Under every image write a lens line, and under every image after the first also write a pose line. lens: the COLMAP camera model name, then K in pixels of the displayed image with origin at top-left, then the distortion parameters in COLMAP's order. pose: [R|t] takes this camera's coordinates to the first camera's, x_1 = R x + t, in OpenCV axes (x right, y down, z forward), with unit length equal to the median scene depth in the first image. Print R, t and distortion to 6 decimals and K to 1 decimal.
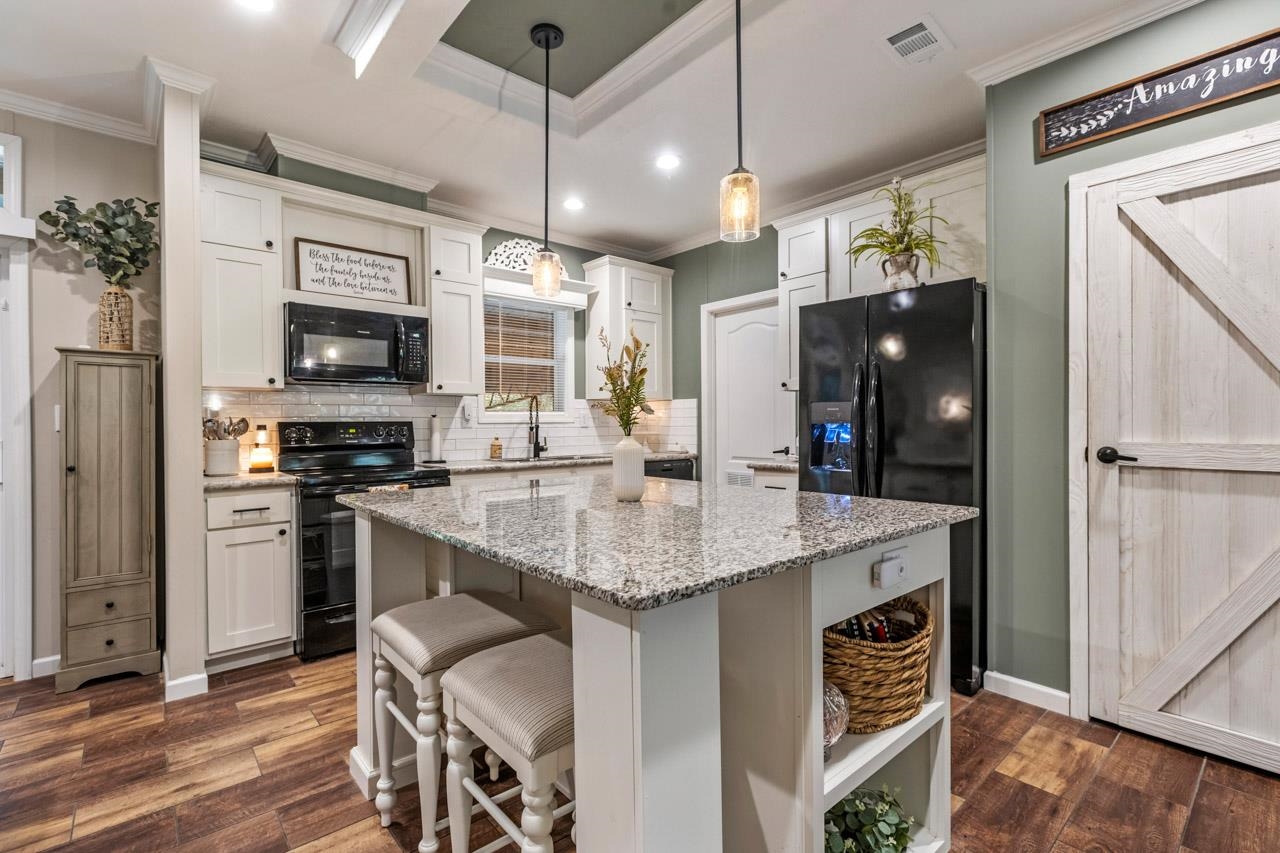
lens RADIAL K [[585.6, 0, 640.0], [0, 585.6, 426.5], [0, 0, 1]] dist [0.000416, 0.000113]
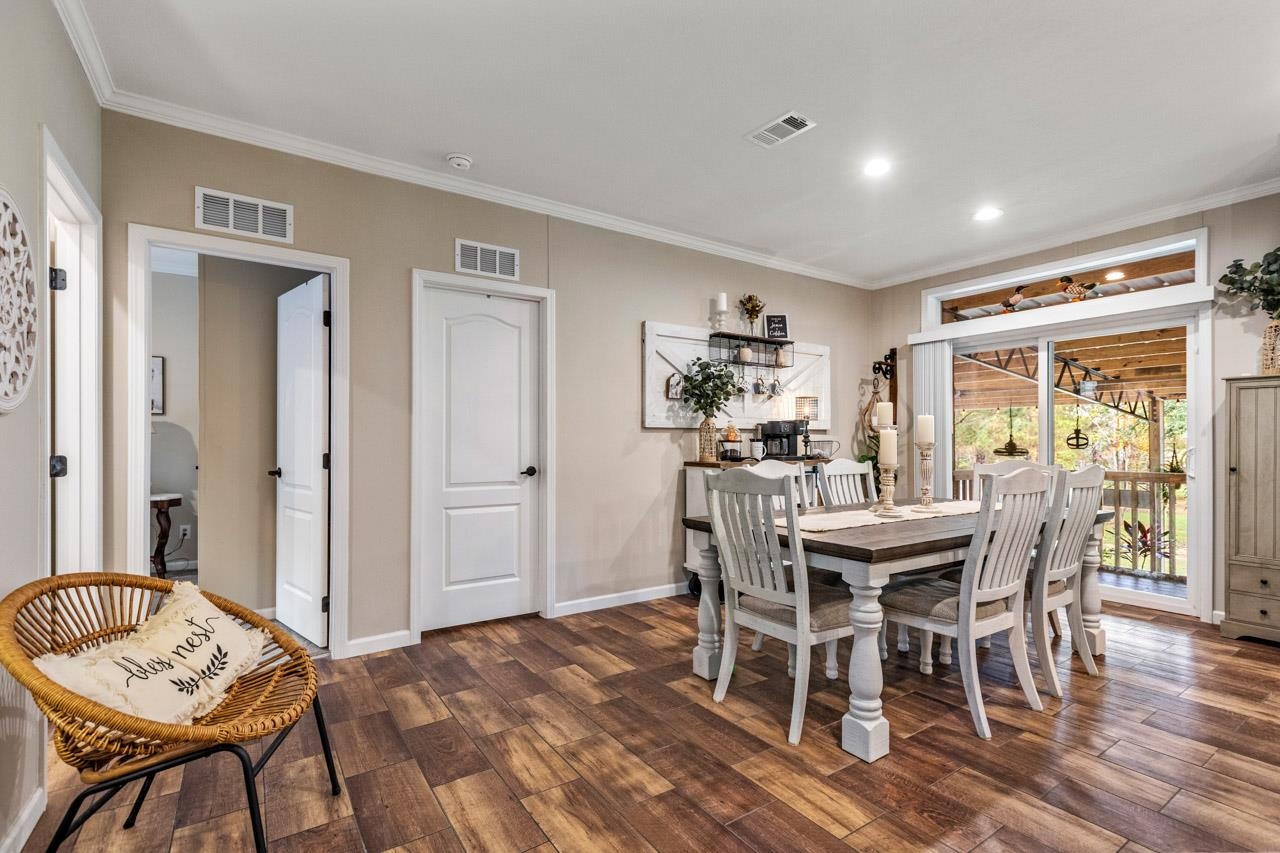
lens RADIAL K [[575.6, 0, 634.2], [0, 575.6, 441.0], [0, 0, 1]] dist [-0.000183, 0.000284]
pose [[-0.129417, 0.004418, -0.991580, 0.466940], [-0.002699, 0.999985, 0.004807, 0.005865], [0.991587, 0.003298, -0.129403, -0.158517]]
